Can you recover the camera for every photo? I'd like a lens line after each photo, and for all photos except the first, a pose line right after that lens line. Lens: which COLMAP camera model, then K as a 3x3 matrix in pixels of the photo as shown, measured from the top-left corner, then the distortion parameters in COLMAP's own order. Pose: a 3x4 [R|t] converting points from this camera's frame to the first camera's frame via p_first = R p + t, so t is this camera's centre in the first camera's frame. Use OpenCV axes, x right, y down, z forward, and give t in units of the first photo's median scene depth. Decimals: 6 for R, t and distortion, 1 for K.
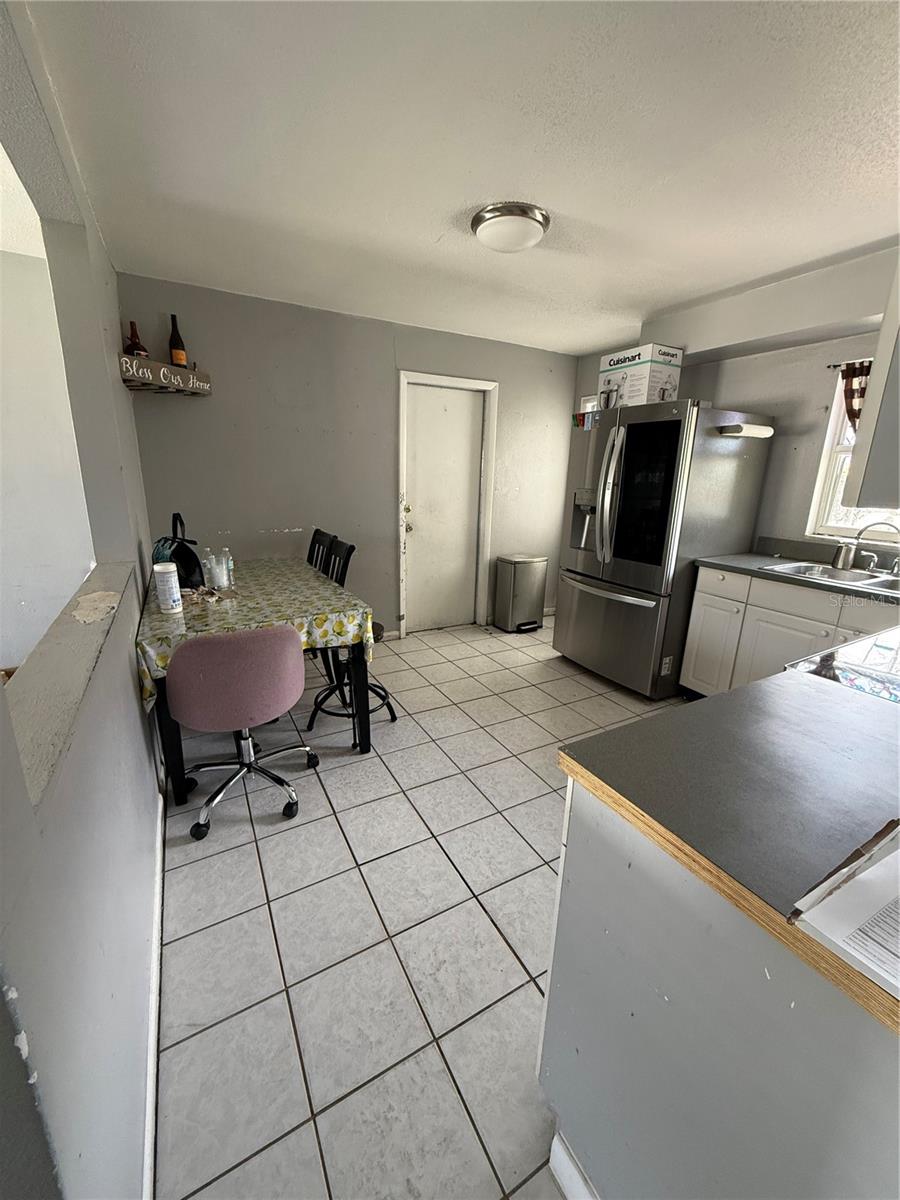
lens RADIAL K [[478.1, 0, 454.8], [0, 478.1, 596.9], [0, 0, 1]] dist [0.000250, -0.000193]
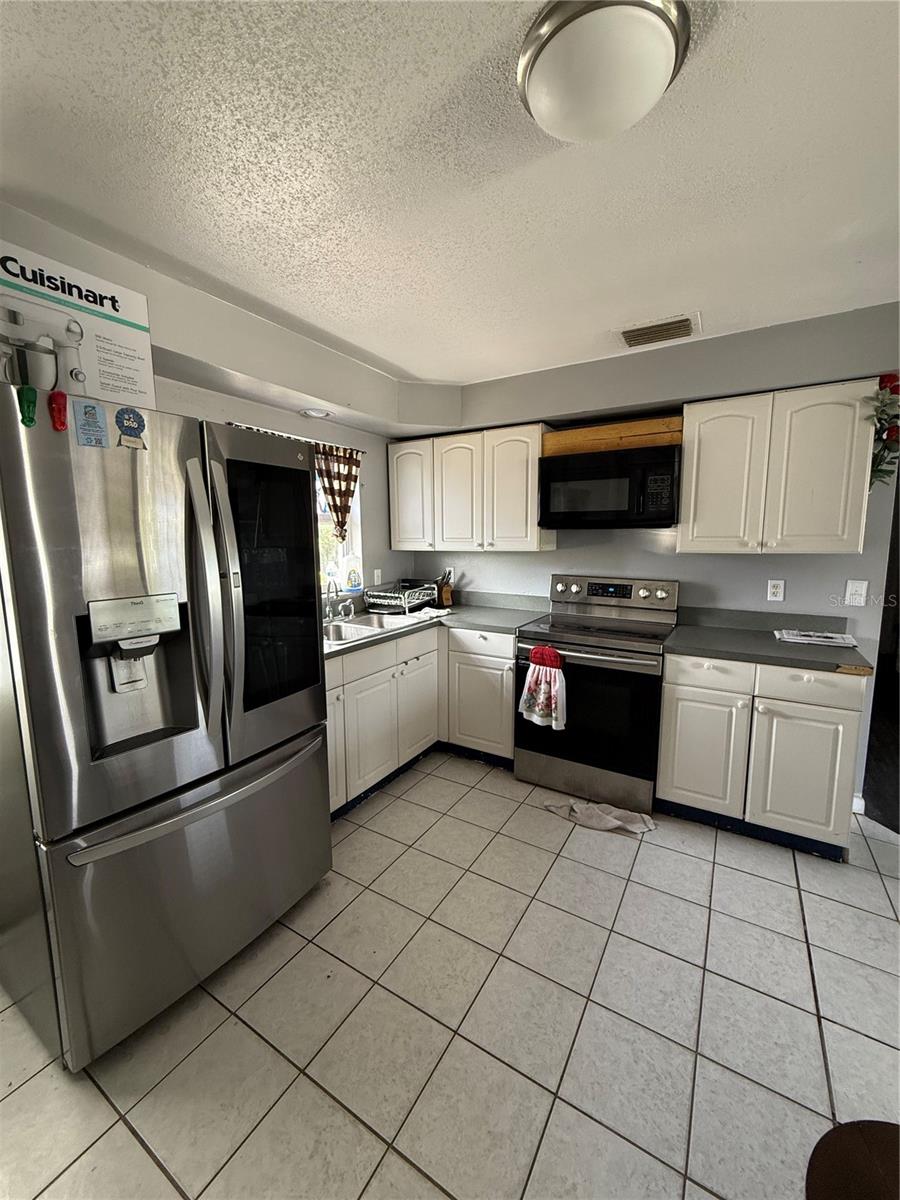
lens RADIAL K [[478.1, 0, 447.9], [0, 478.1, 601.6], [0, 0, 1]] dist [0.000250, -0.000193]
pose [[-0.487229, -0.137667, 0.862354, -0.193477], [0.219120, 0.936631, 0.273328, -0.277436], [-0.845337, 0.322132, -0.426189, 0.967808]]
